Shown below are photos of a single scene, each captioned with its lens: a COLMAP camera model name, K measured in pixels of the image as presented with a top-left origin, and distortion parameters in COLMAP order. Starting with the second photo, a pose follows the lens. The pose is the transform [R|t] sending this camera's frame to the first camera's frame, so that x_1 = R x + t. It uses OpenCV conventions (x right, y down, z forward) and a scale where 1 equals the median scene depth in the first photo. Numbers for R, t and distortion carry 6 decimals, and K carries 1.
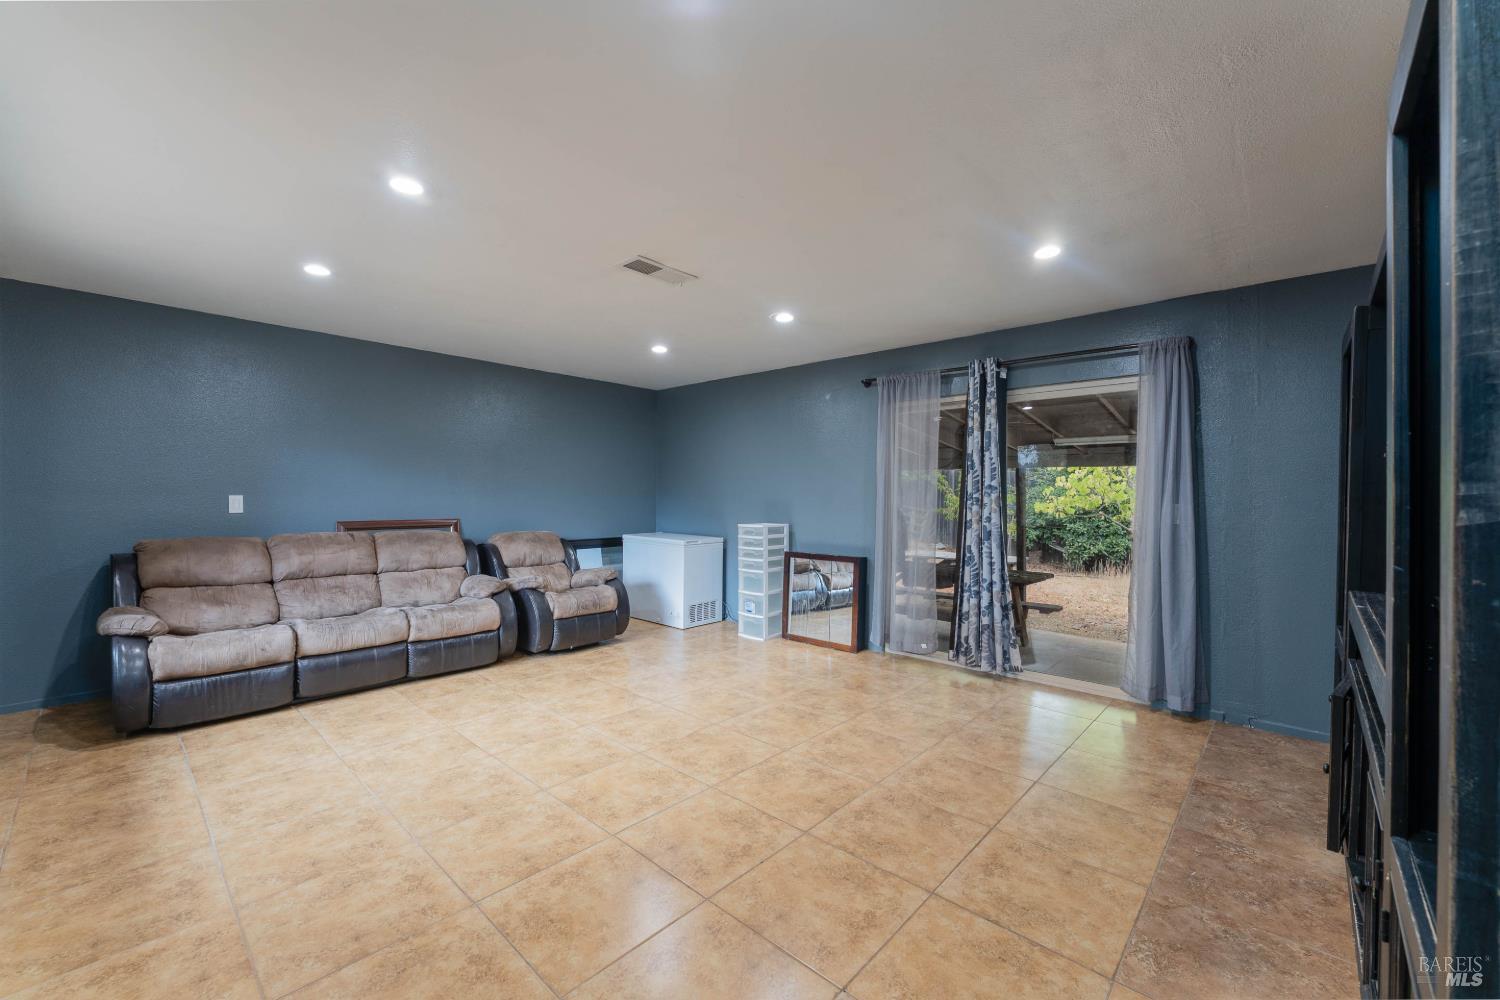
lens RADIAL K [[610.4, 0, 753.2], [0, 610.4, 499.0], [0, 0, 1]] dist [0.000337, -0.000123]
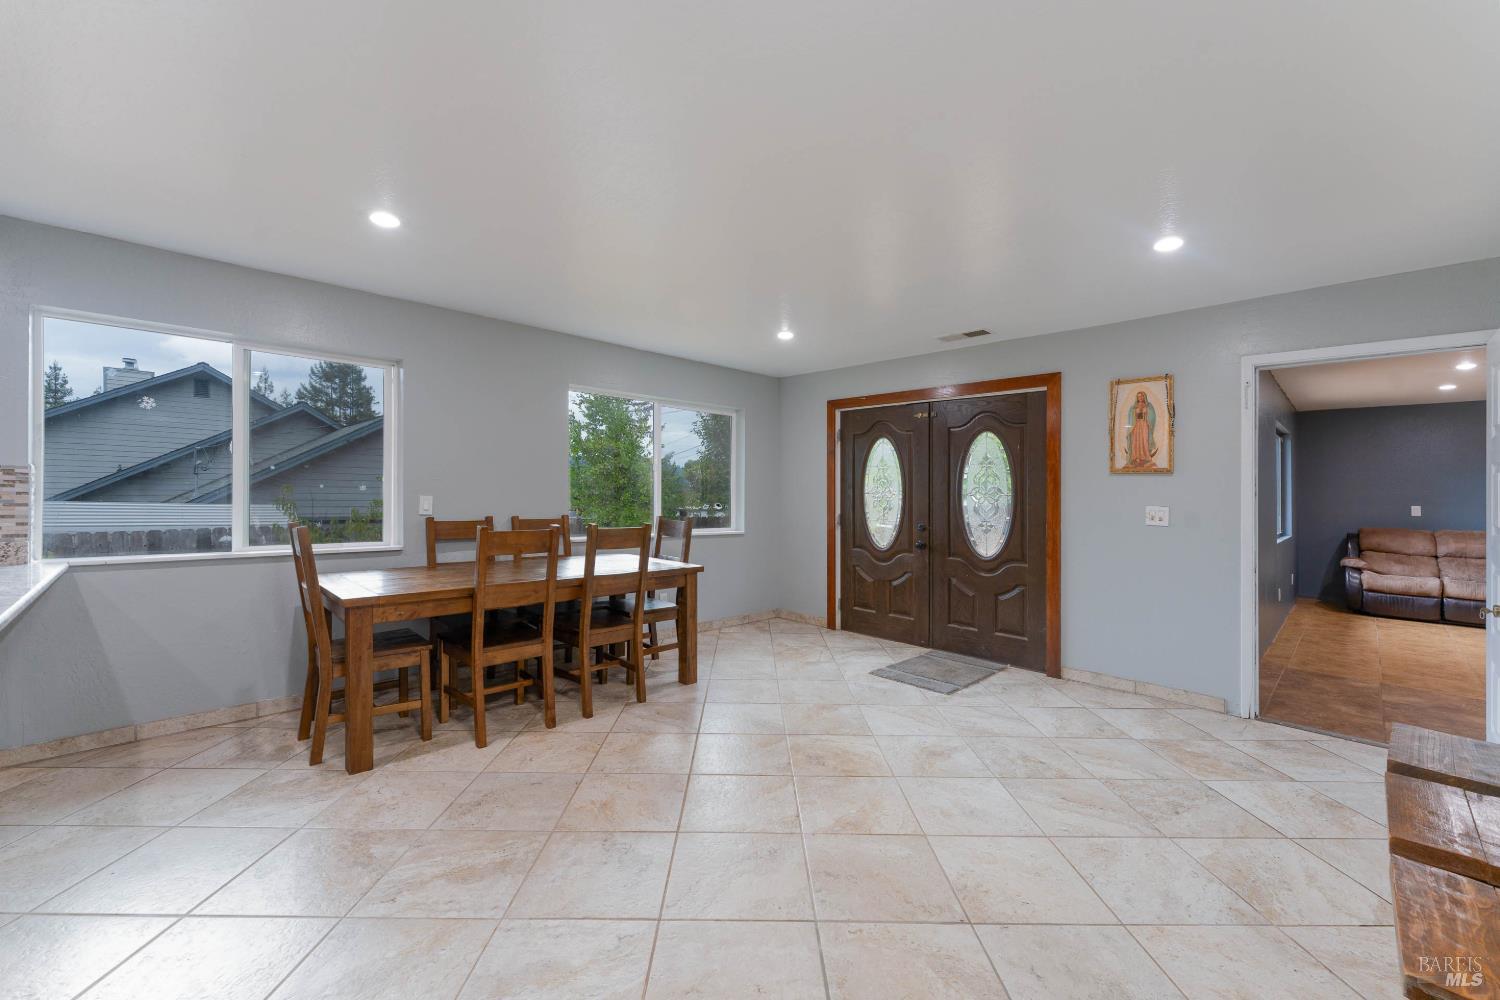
lens RADIAL K [[610.4, 0, 764.7], [0, 610.4, 495.2], [0, 0, 1]] dist [0.000337, -0.000123]
pose [[-0.025650, -0.010929, -0.999611, 1.106852], [-0.020751, 0.999731, -0.010398, 0.022529], [0.999456, 0.020477, -0.025870, -0.958555]]
